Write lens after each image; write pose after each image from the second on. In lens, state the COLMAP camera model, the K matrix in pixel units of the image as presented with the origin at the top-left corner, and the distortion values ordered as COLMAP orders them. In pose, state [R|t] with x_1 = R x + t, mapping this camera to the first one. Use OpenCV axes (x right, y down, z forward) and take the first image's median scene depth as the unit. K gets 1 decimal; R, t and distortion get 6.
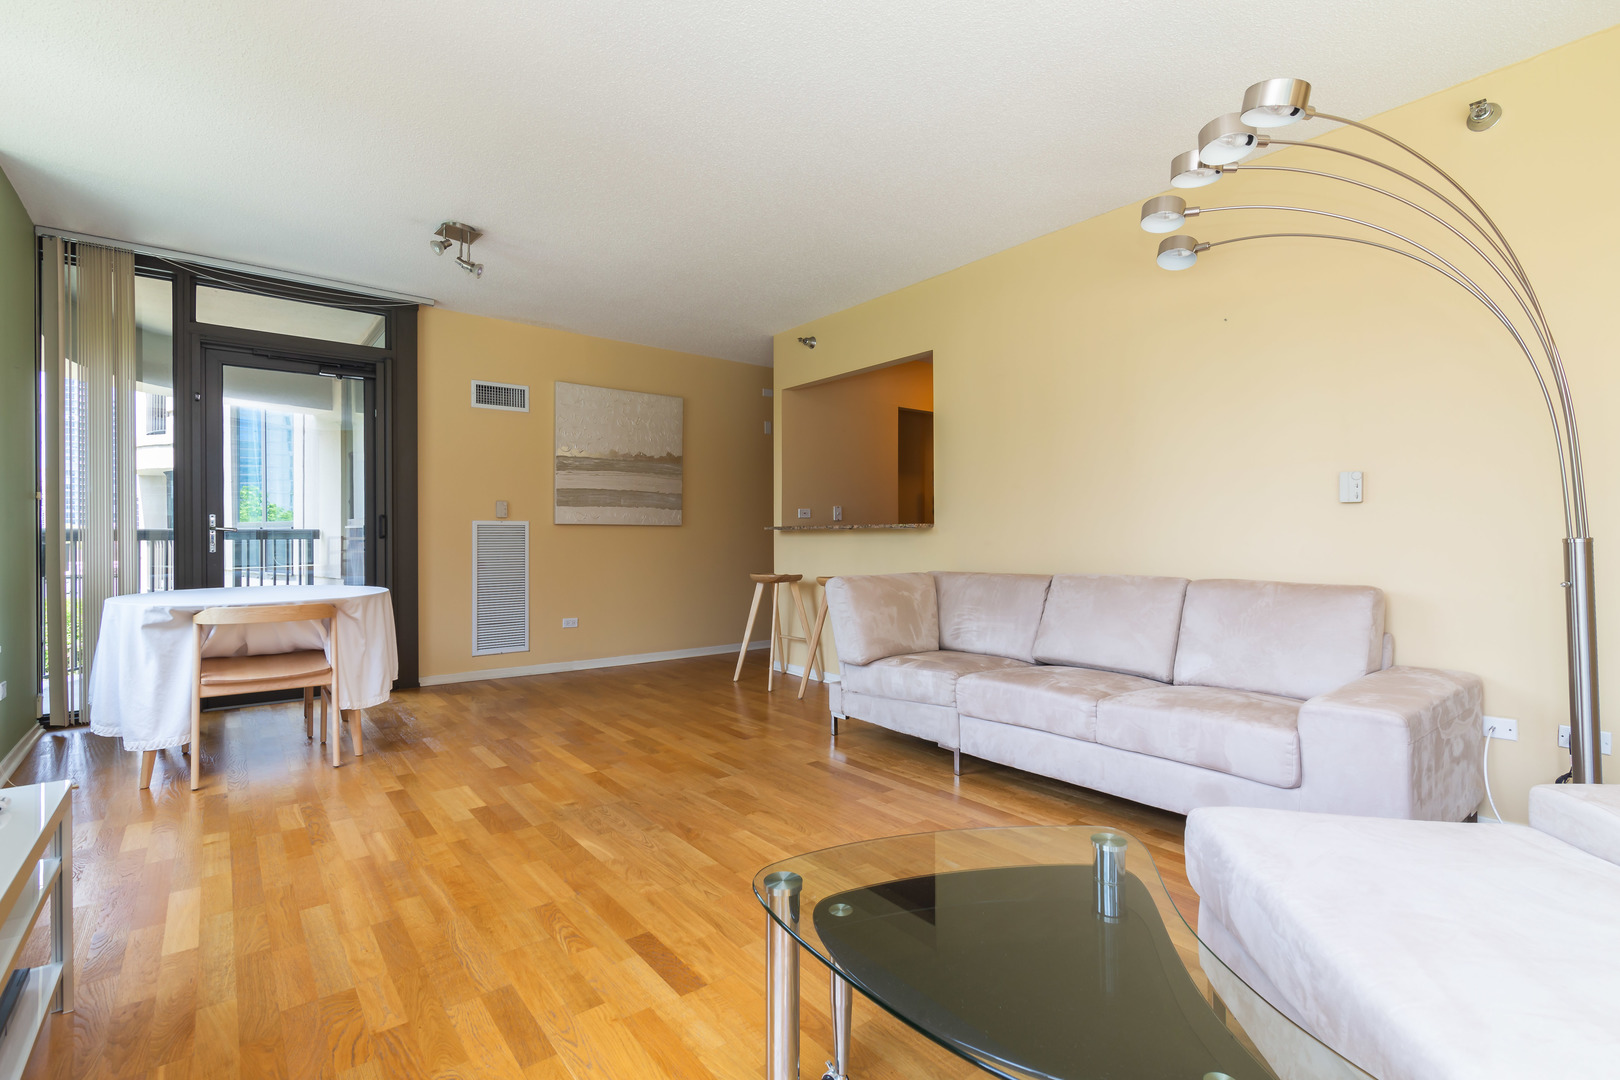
lens RADIAL K [[740.3, 0, 809.5], [0, 740.3, 521.3], [0, 0, 1]] dist [0.000487, 0.000230]
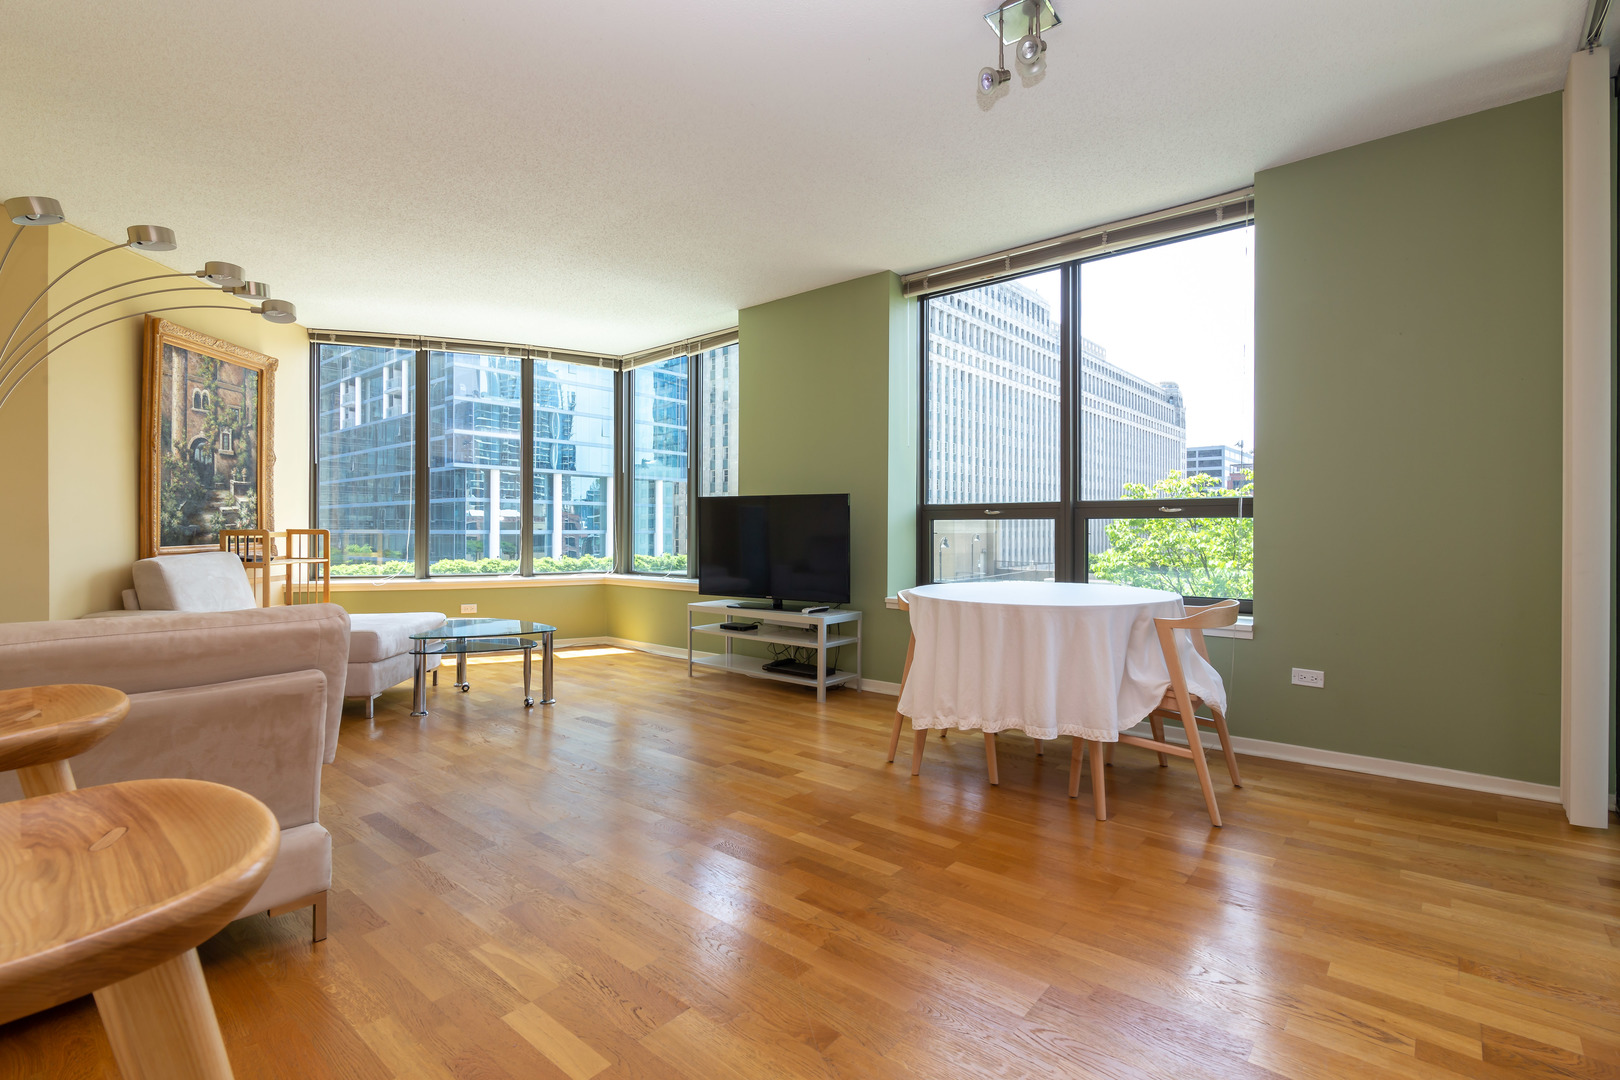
lens RADIAL K [[757.6, 0, 810.0], [0, 757.6, 540.0], [0, 0, 1]] dist [-0.000204, 0.000062]
pose [[-0.982423, 0.002744, -0.186648, -0.229847], [0.003099, 0.999994, -0.001610, 0.039067], [0.186643, -0.002160, -0.982425, 1.881473]]
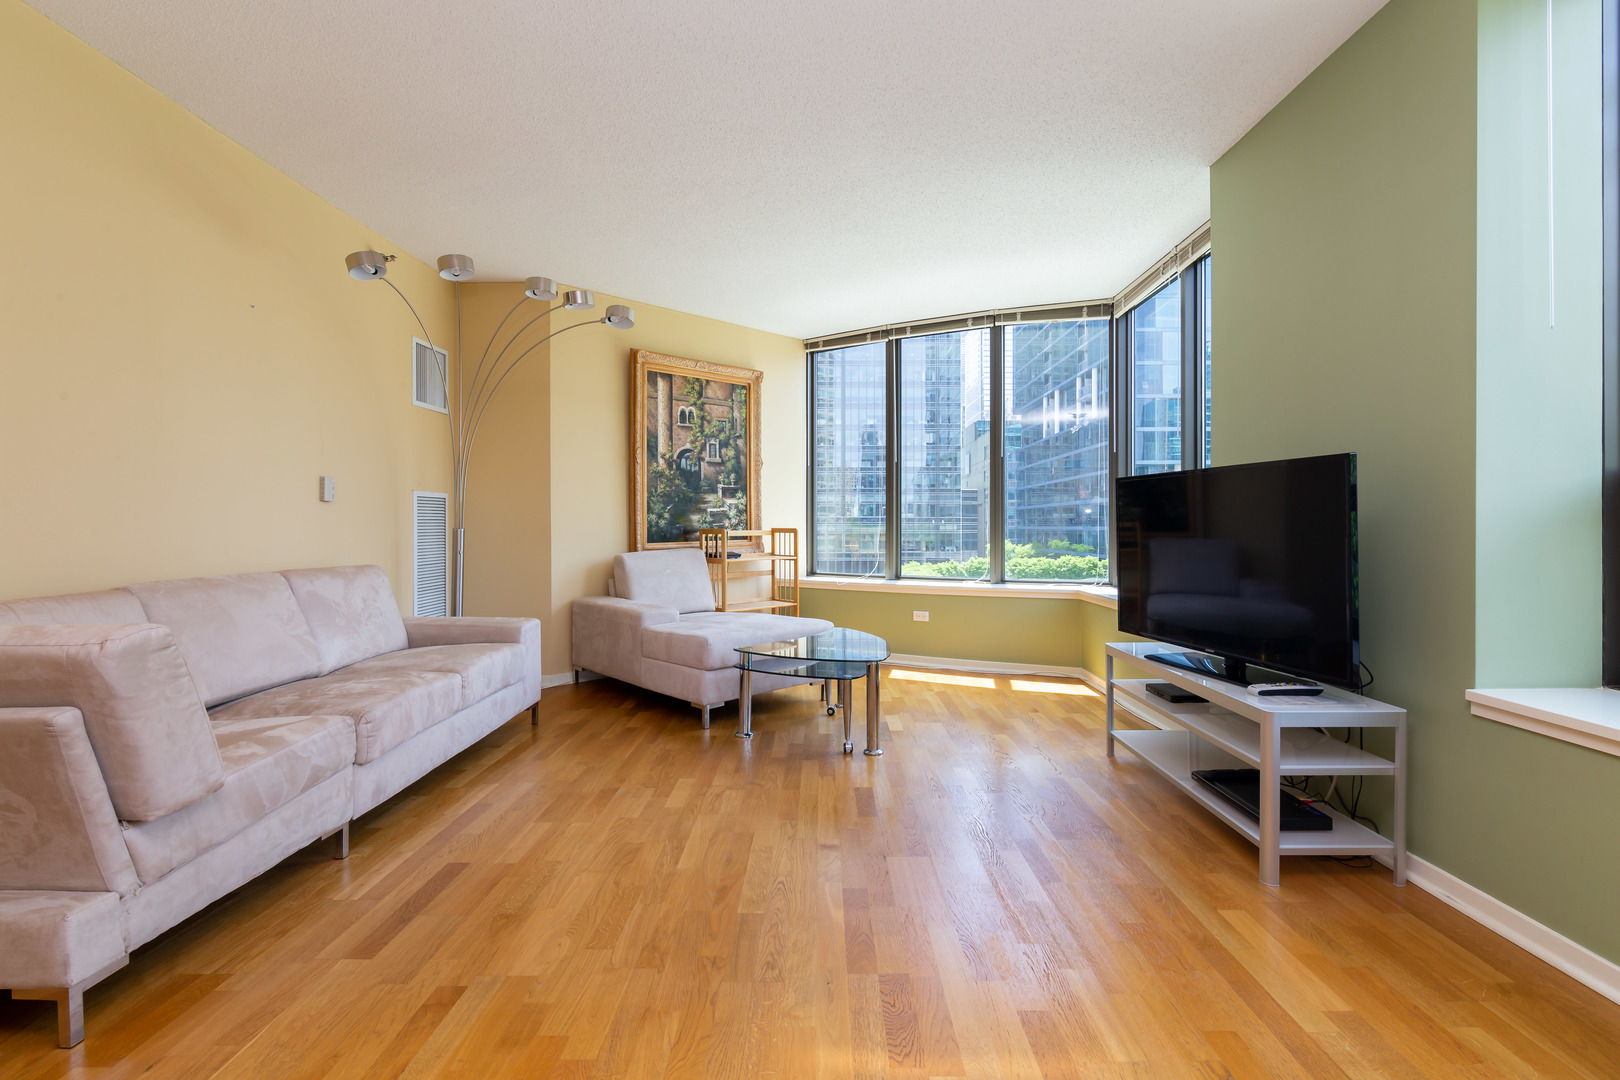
lens RADIAL K [[740.3, 0, 809.5], [0, 740.3, 521.3], [0, 0, 1]] dist [0.000487, 0.000230]
pose [[-0.770901, 0.007991, 0.636905, -0.619309], [-0.006257, 0.999778, -0.020118, 0.027481], [-0.636924, -0.019494, -0.770680, 1.291811]]
